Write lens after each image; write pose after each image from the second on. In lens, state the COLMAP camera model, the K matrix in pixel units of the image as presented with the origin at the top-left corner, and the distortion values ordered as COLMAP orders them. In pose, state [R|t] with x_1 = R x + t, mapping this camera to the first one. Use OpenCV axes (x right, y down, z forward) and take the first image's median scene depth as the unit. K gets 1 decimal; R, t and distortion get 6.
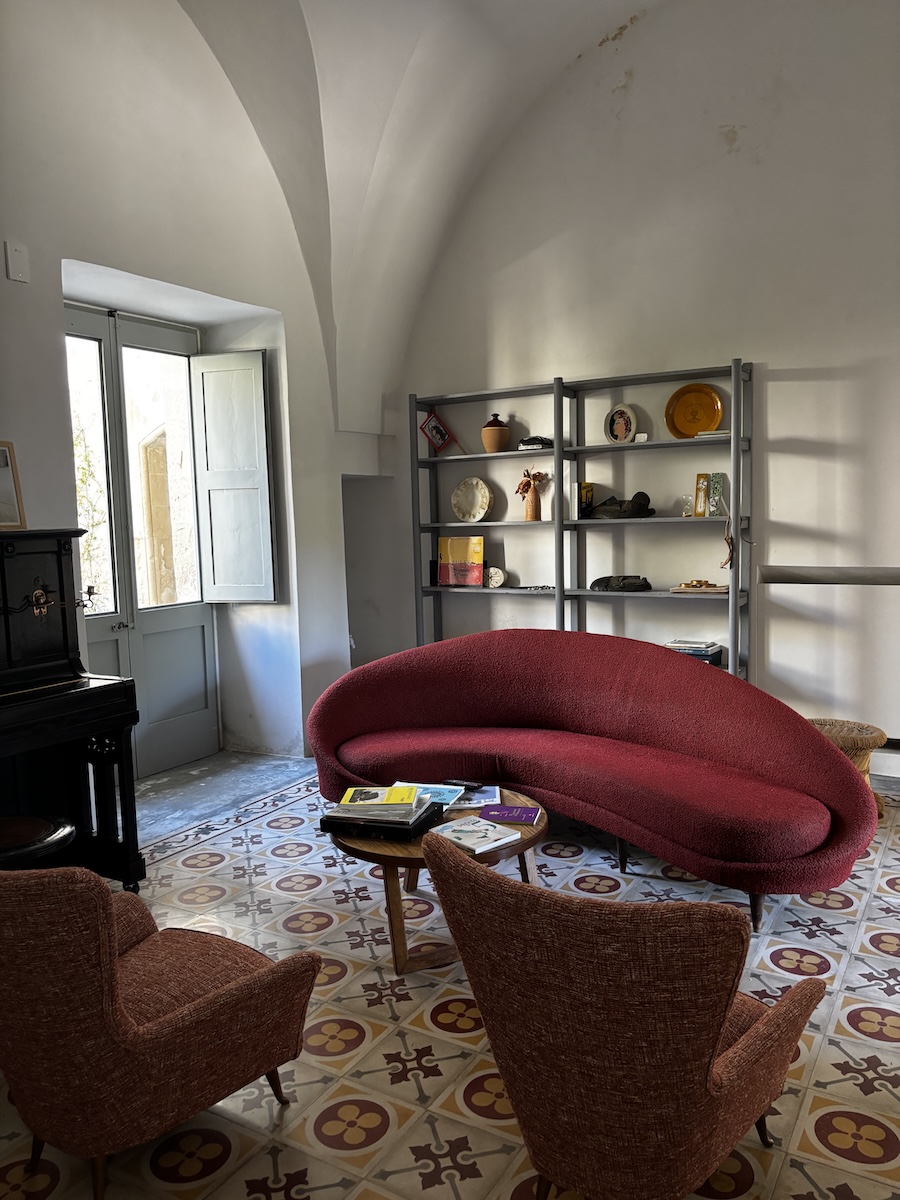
lens RADIAL K [[899.8, 0, 449.9], [0, 899.8, 597.3], [0, 0, 1]] dist [0.023356, -0.023798]
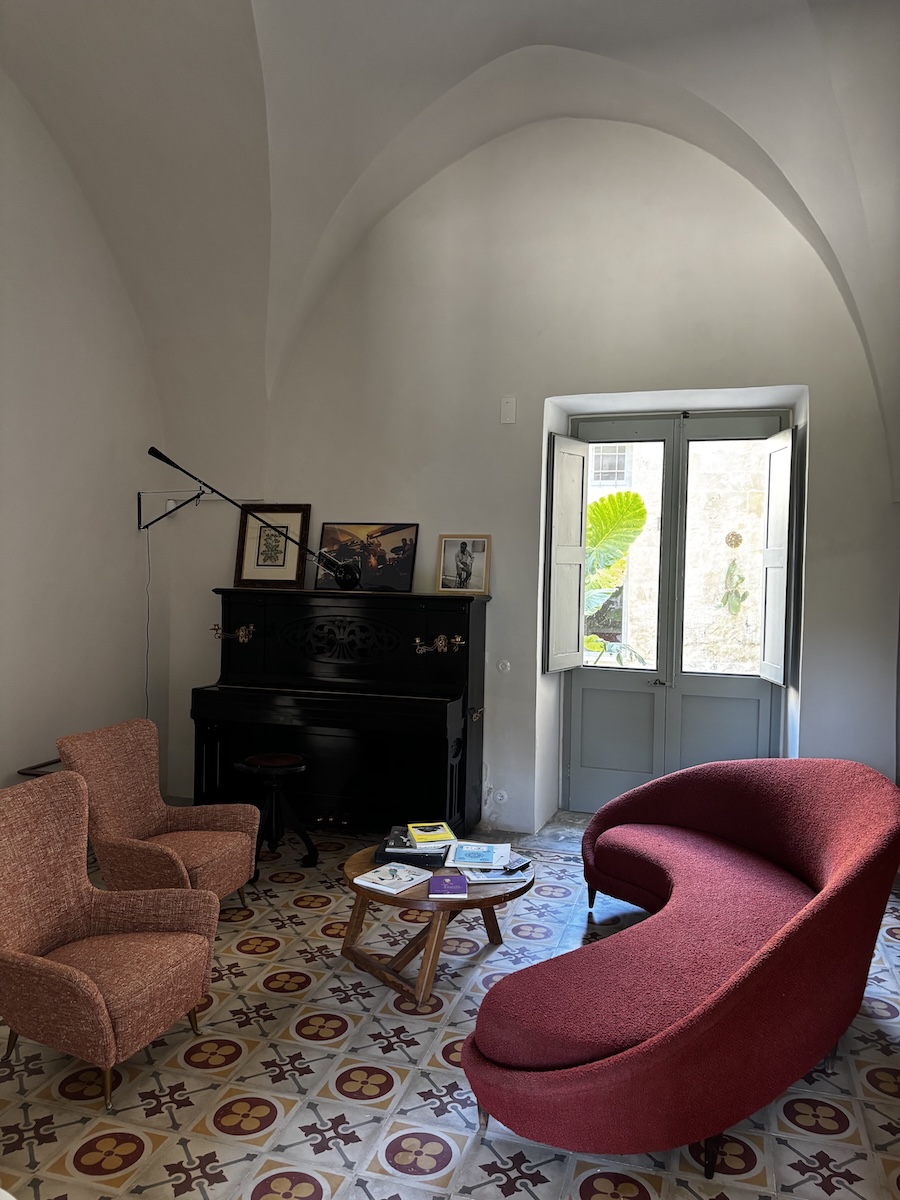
lens RADIAL K [[899.8, 0, 449.5], [0, 899.8, 601.8], [0, 0, 1]] dist [0.023356, -0.023798]
pose [[0.260416, 0.073476, -0.962697, 1.024094], [-0.123276, 0.991469, 0.042326, -0.133239], [0.957594, 0.107655, 0.267252, 0.645959]]
